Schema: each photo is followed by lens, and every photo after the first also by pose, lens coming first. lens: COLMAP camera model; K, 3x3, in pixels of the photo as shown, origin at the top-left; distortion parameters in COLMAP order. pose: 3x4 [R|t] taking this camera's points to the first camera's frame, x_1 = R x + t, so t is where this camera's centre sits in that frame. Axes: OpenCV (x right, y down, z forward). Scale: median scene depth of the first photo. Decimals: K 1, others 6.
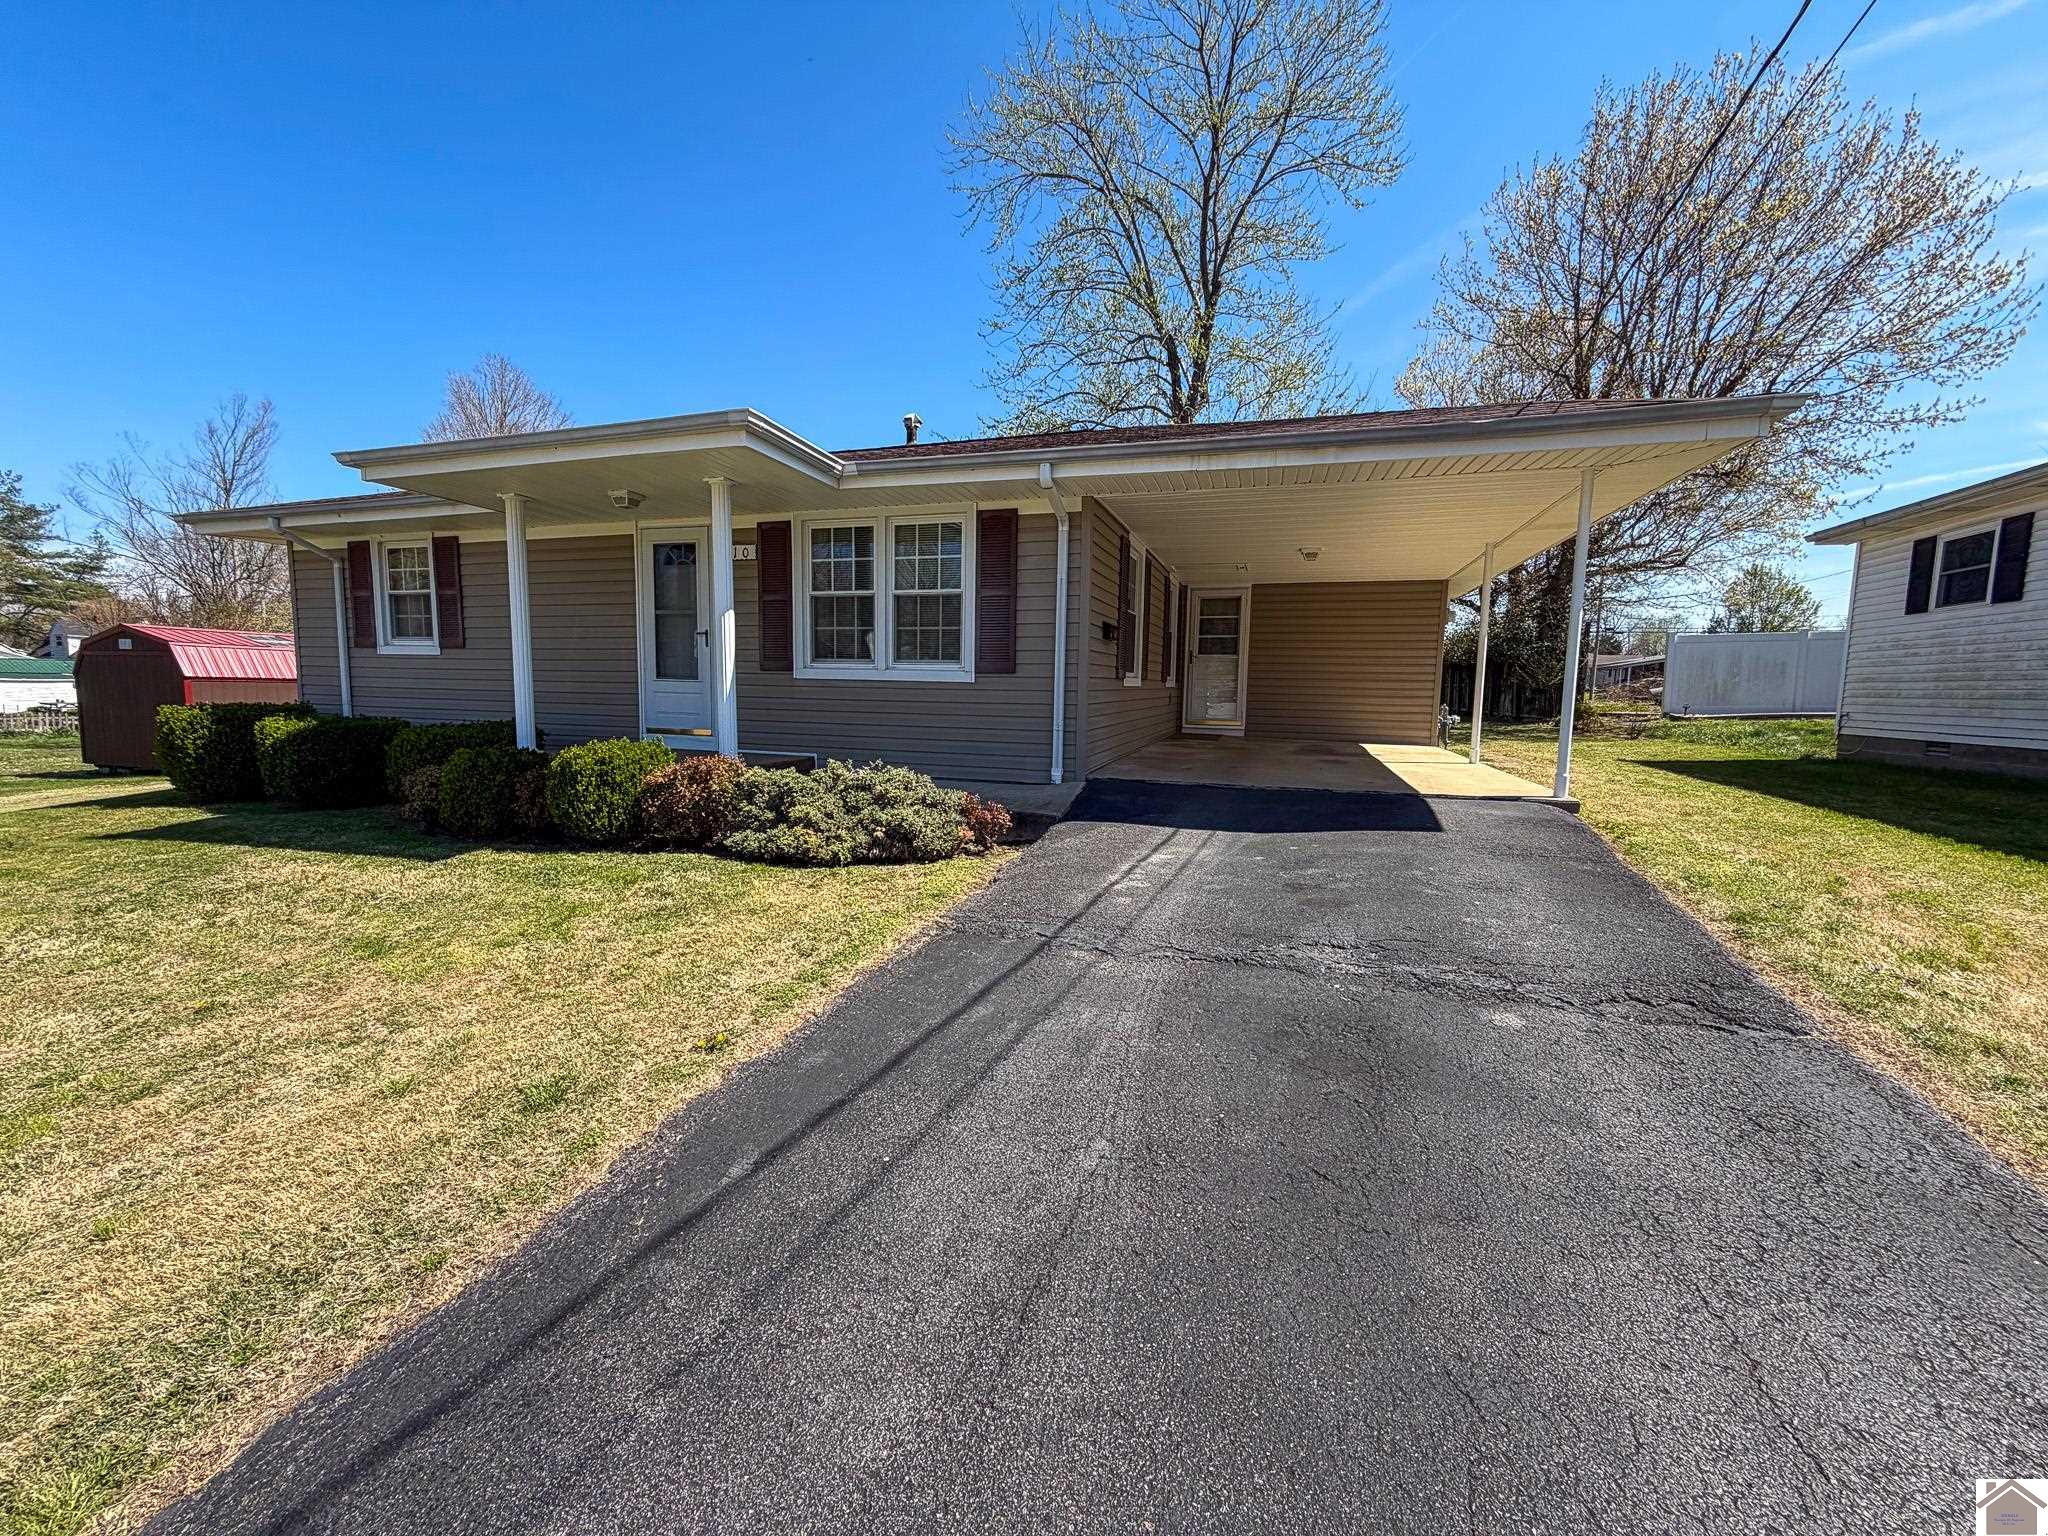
lens RADIAL K [[820.3, 0, 1024.0], [0, 820.3, 768.0], [0, 0, 1]] dist [0.000557, -0.000666]
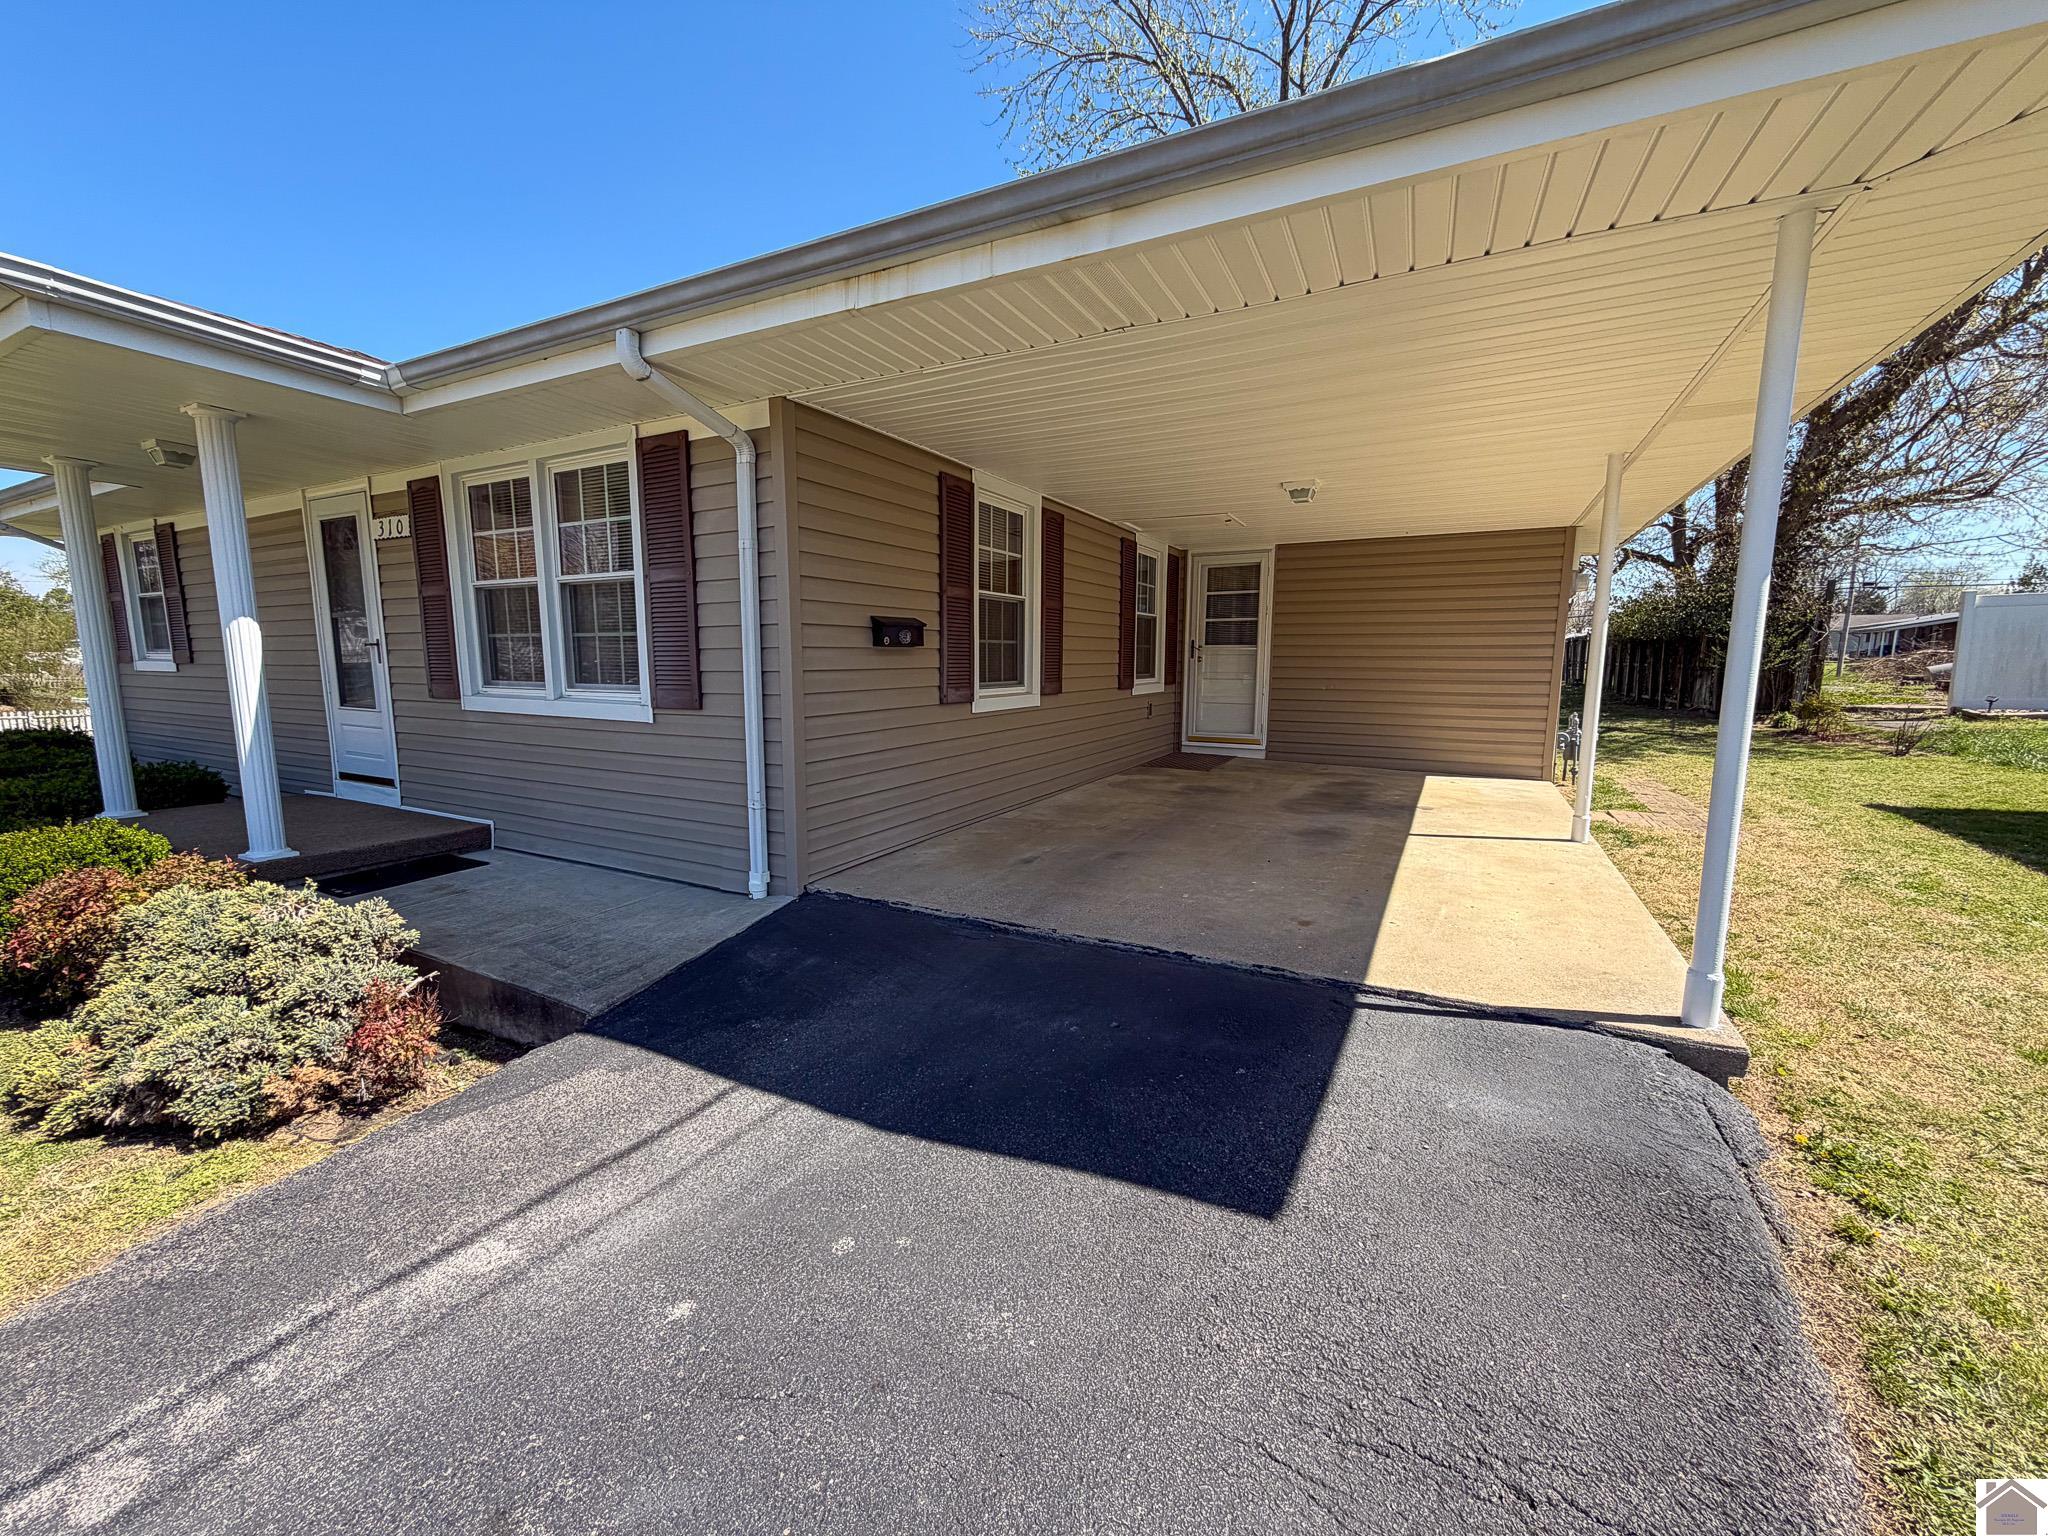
lens RADIAL K [[820.3, 0, 1024.0], [0, 820.3, 768.0], [0, 0, 1]] dist [0.000557, -0.000666]
pose [[0.984320, 0.009352, -0.176145, 0.245828], [-0.003738, 0.999475, 0.032176, -0.069489], [0.176354, -0.031013, 0.983838, 0.336868]]
